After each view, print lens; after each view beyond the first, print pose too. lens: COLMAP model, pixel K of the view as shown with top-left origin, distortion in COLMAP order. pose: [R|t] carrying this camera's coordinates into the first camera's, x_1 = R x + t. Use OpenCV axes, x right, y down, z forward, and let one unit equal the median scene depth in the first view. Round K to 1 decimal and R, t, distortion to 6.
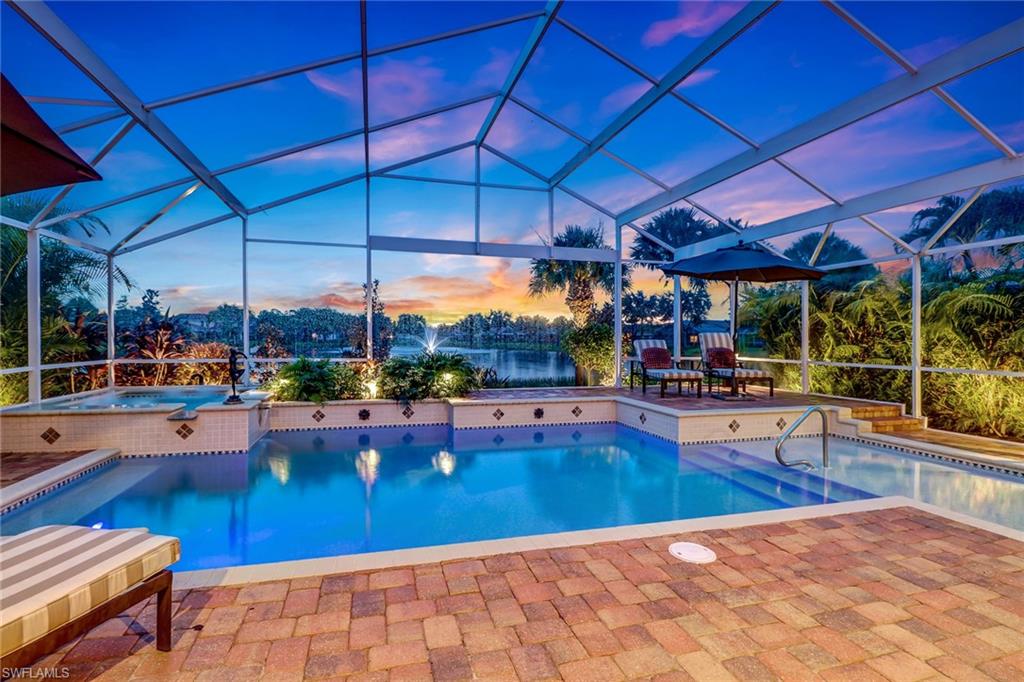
lens RADIAL K [[503.2, 0, 508.3], [0, 503.2, 340.7], [0, 0, 1]] dist [0.000511, -0.014521]
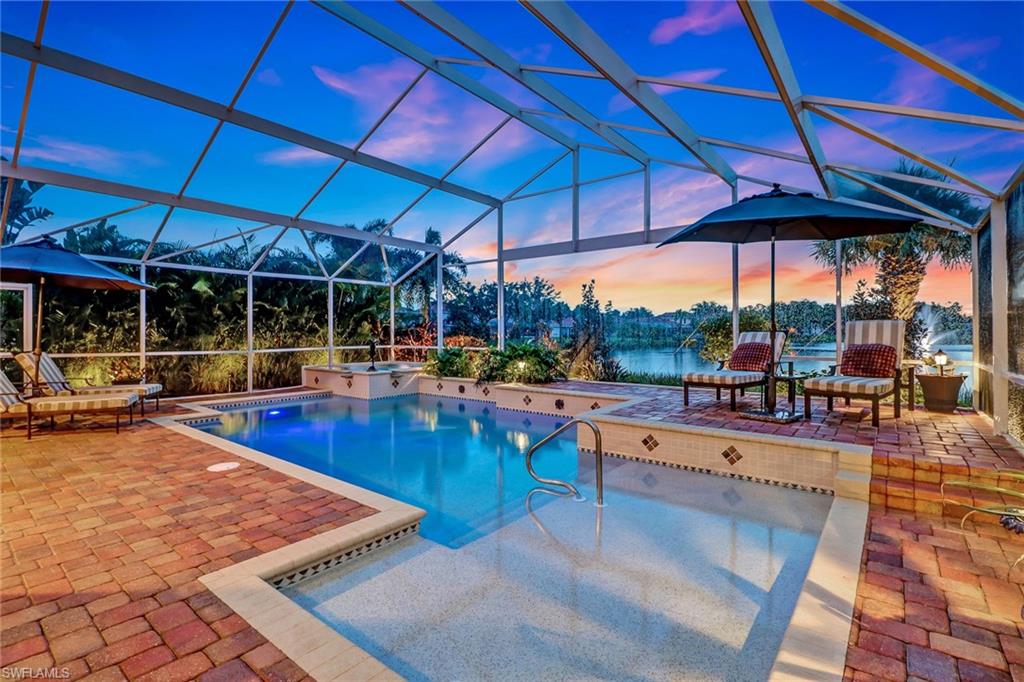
lens RADIAL K [[503.2, 0, 508.3], [0, 503.2, 340.7], [0, 0, 1]] dist [0.000511, -0.014521]
pose [[0.550273, 0.007815, -0.834948, 1.854585], [-0.001714, 0.999965, 0.008230, 0.014936], [0.834983, -0.003098, 0.550267, 0.761002]]
